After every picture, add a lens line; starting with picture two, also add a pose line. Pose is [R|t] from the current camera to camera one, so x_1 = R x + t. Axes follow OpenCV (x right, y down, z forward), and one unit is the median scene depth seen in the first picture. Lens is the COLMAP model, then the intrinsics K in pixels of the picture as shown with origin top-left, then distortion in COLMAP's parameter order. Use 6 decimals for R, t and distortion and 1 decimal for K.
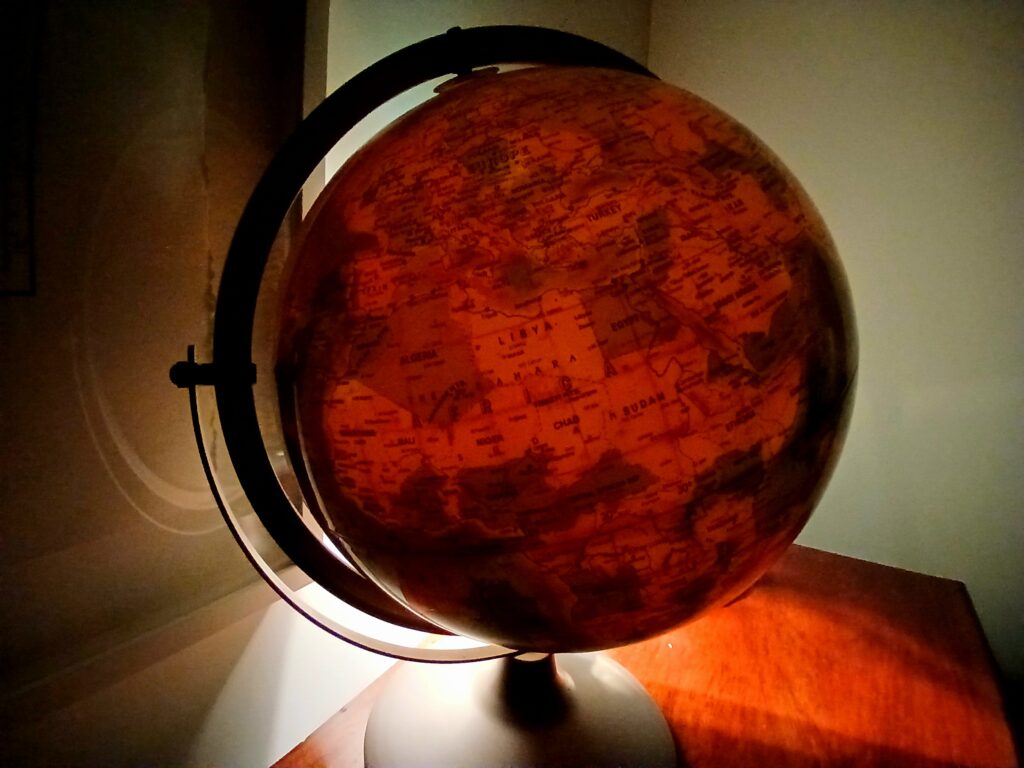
lens RADIAL K [[496.6, 0, 511.8], [0, 496.6, 391.1], [0, 0, 1]] dist [0.000916, 0.000504]
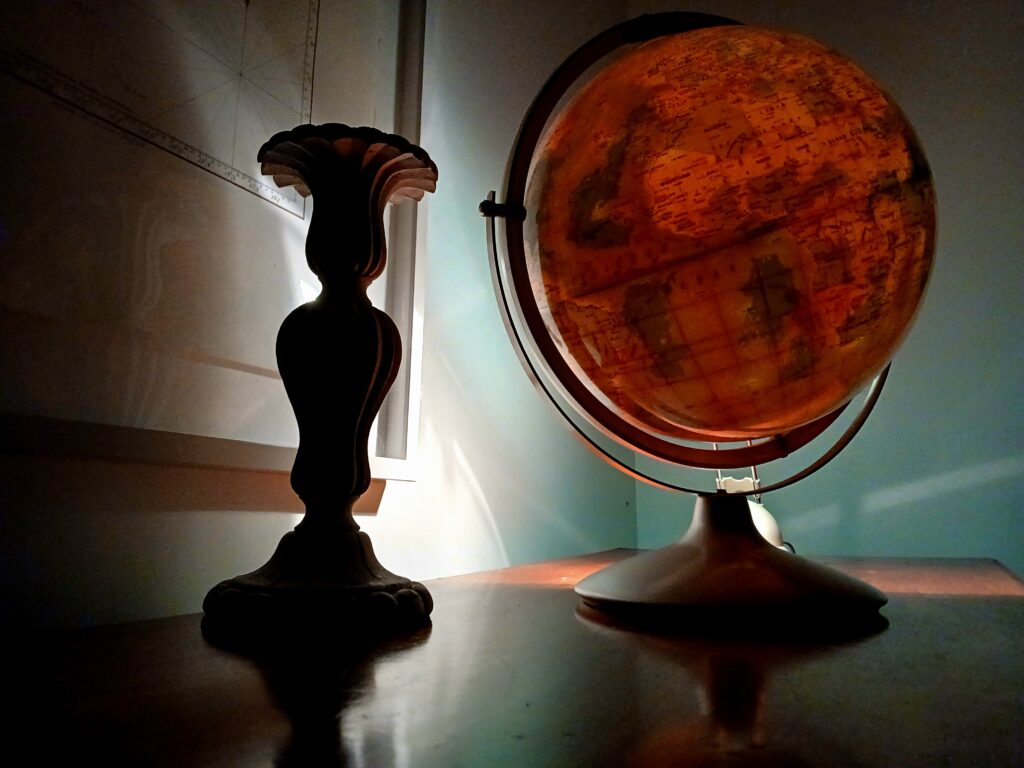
lens RADIAL K [[811.8, 0, 509.3], [0, 811.8, 384.8], [0, 0, 1]] dist [0.011192, -0.000874]
pose [[0.985939, -0.049459, 0.159620, -1.497304], [0.102735, 0.932759, -0.345552, 1.820968], [-0.131796, 0.357092, 0.924724, -1.376285]]
